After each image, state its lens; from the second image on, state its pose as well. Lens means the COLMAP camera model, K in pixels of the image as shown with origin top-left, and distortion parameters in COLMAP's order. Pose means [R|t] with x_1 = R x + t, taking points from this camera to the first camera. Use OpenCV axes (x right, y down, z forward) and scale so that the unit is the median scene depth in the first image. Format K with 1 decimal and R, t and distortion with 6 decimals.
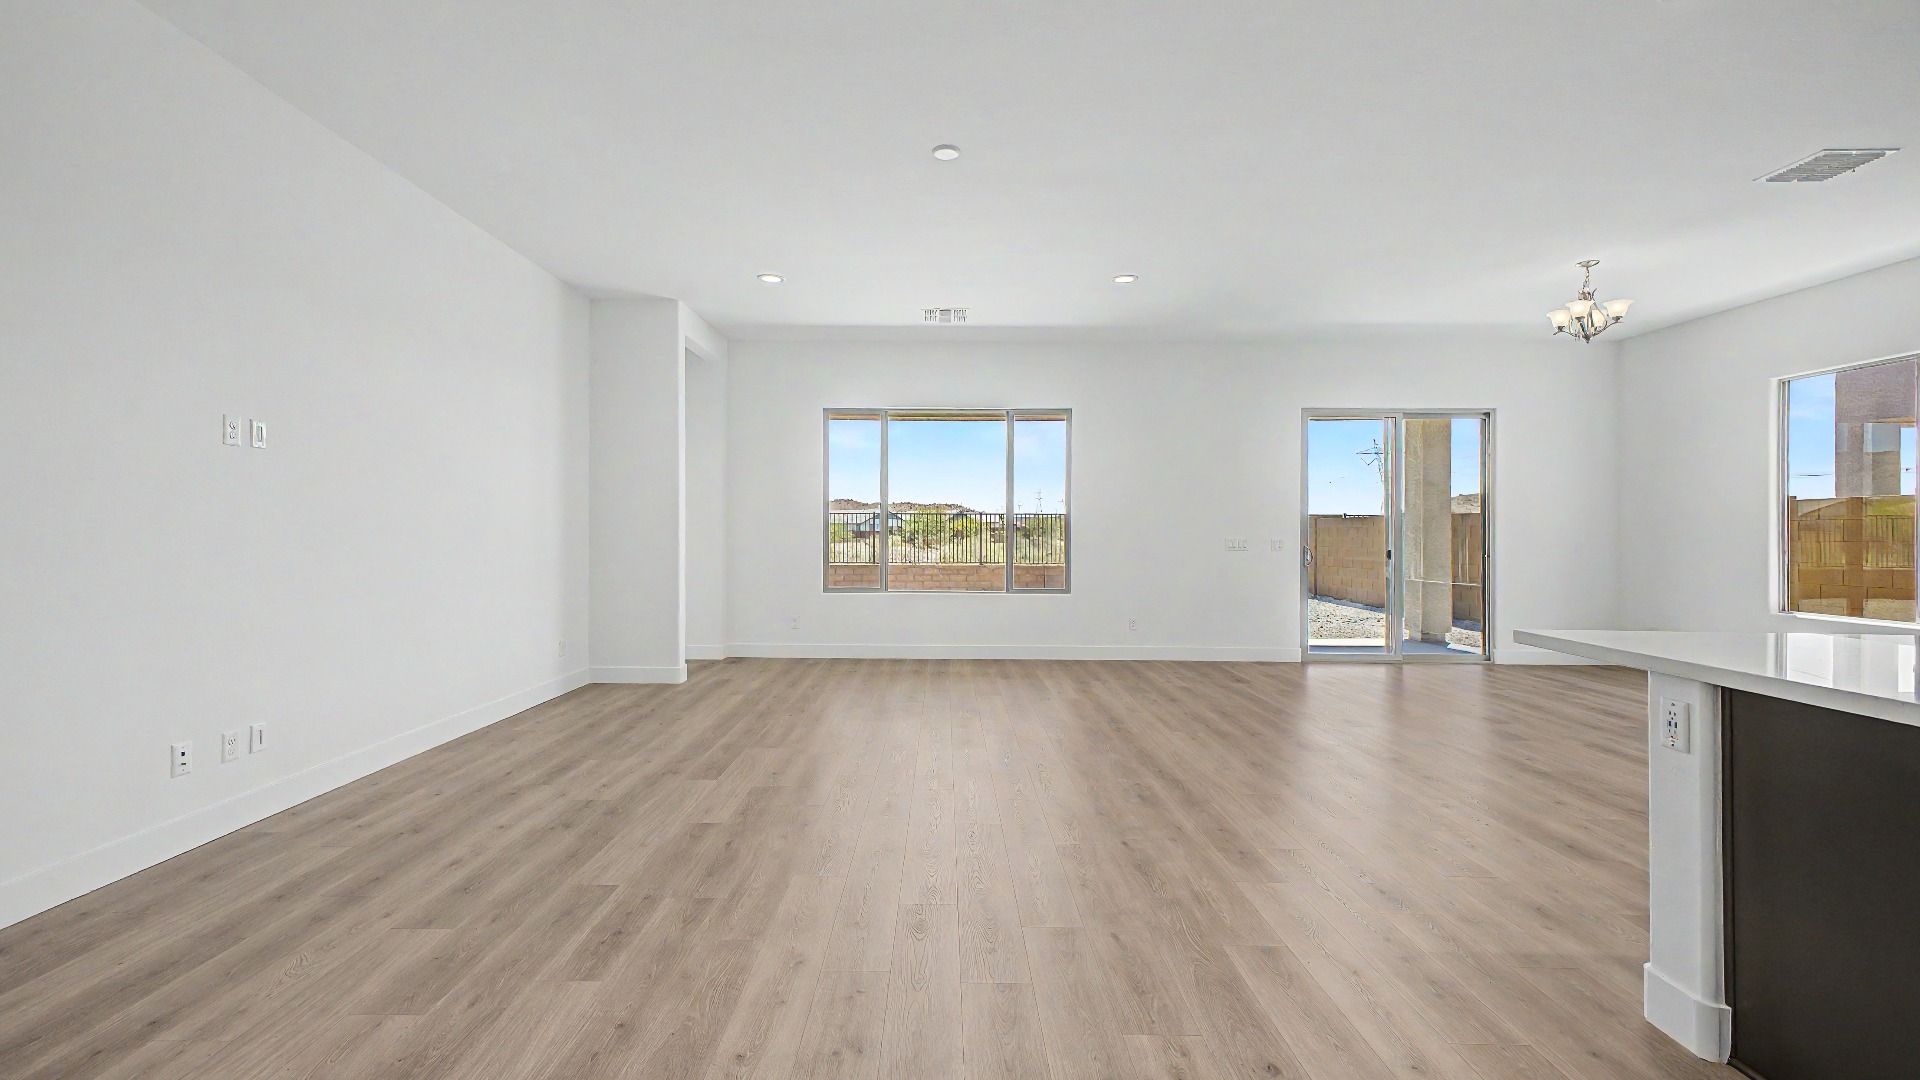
lens RADIAL K [[782.9, 0, 947.8], [0, 782.9, 522.6], [0, 0, 1]] dist [0.005981, -0.000315]
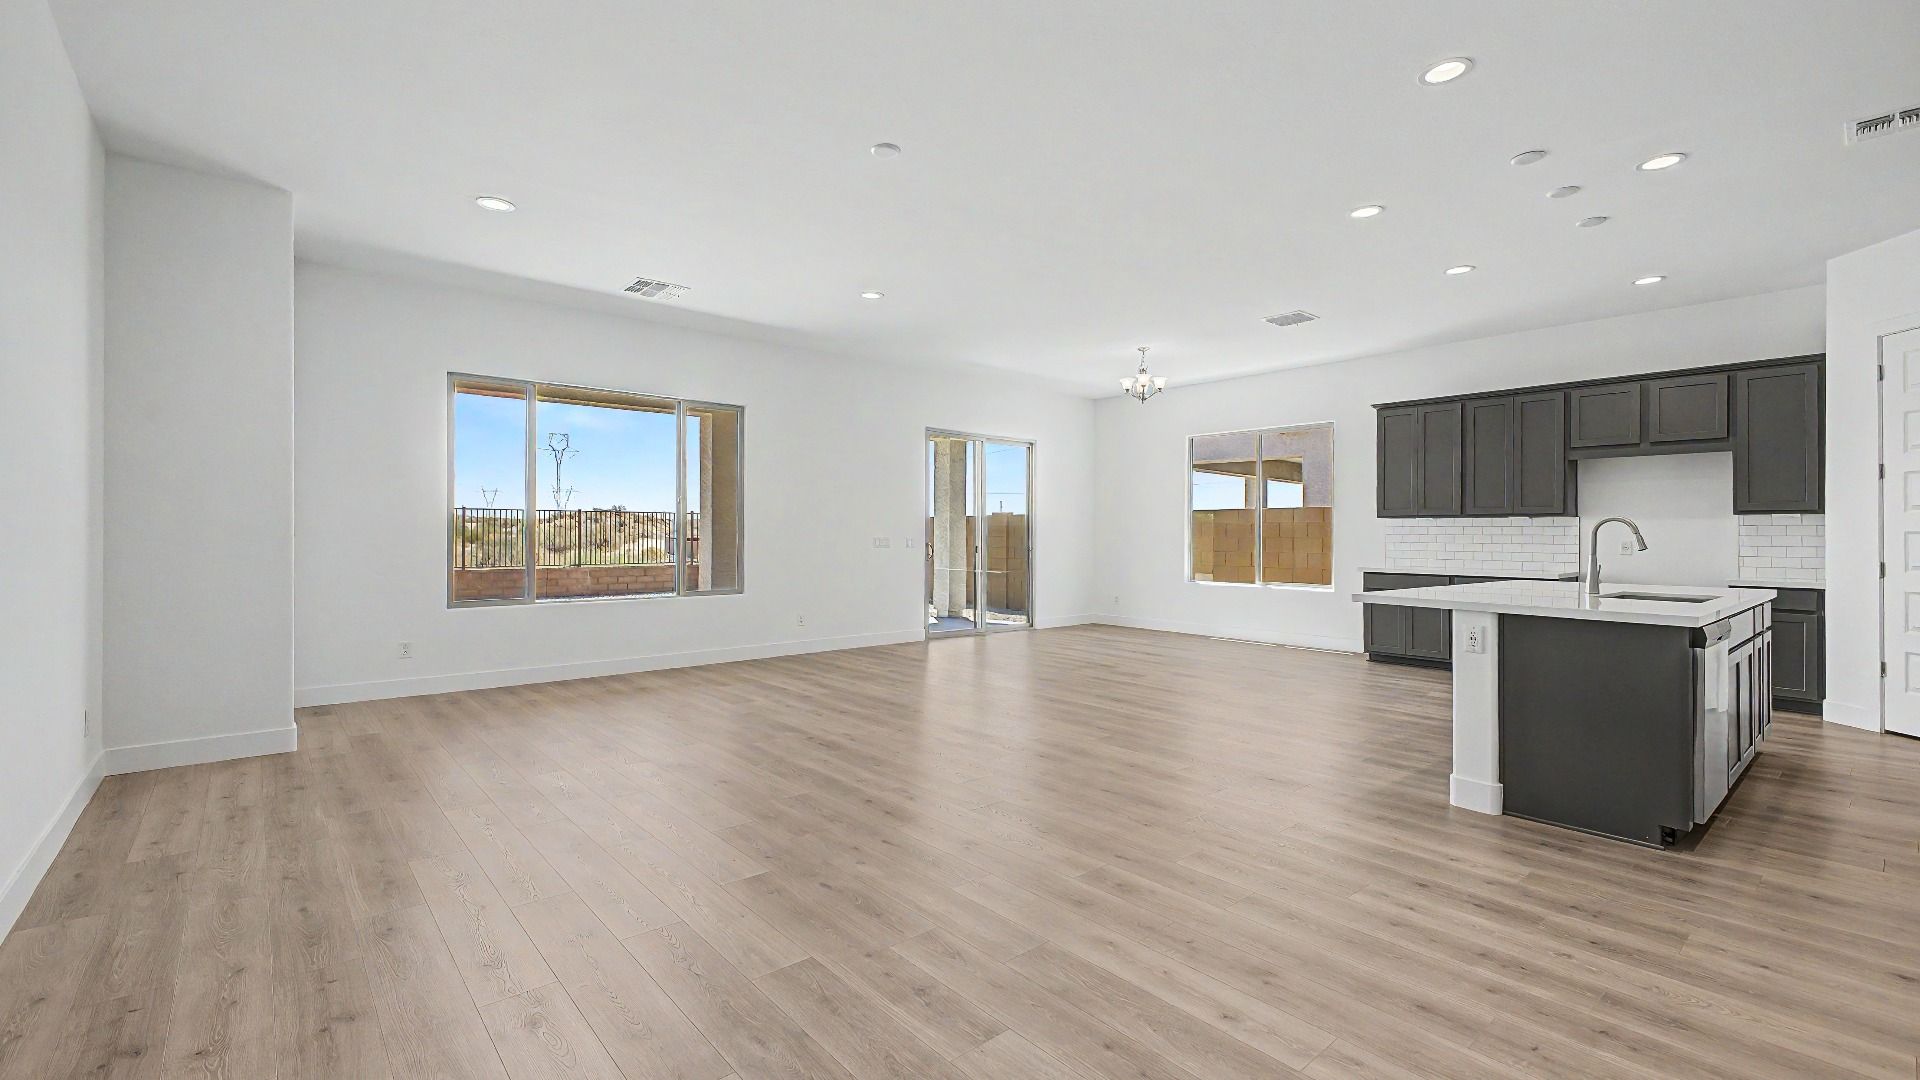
lens RADIAL K [[750.8, 0, 963.2], [0, 750.8, 535.0], [0, 0, 1]] dist [0.004551, -0.001483]
pose [[0.774592, -0.001333, 0.632459, -0.248689], [-0.010304, 0.999838, 0.014727, 0.000482], [-0.632377, -0.017924, 0.774453, 0.090131]]
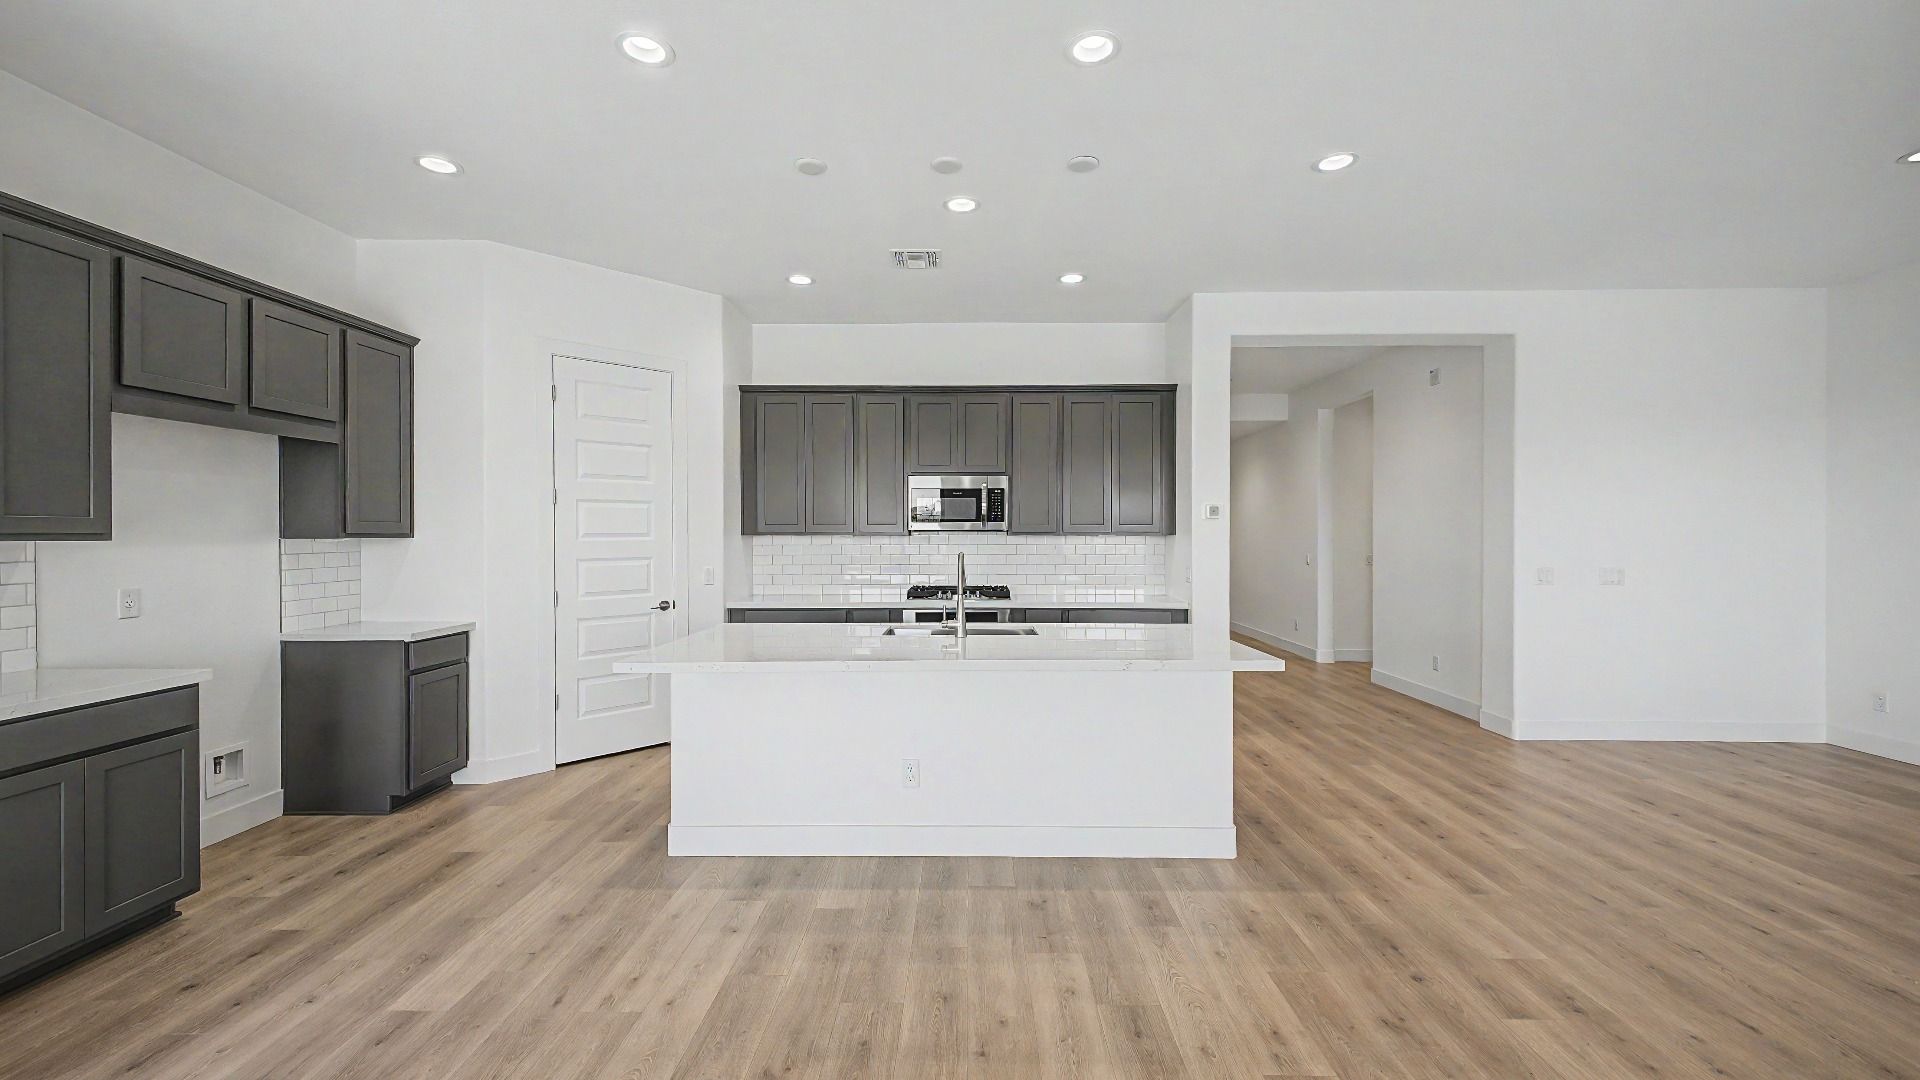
lens RADIAL K [[750.8, 0, 967.8], [0, 750.8, 546.6], [0, 0, 1]] dist [0.004551, -0.001483]
pose [[-0.999435, -0.004347, 0.033328, 0.319122], [-0.004514, 0.999978, -0.004921, -0.008348], [-0.033306, -0.005069, -0.999432, 0.610520]]
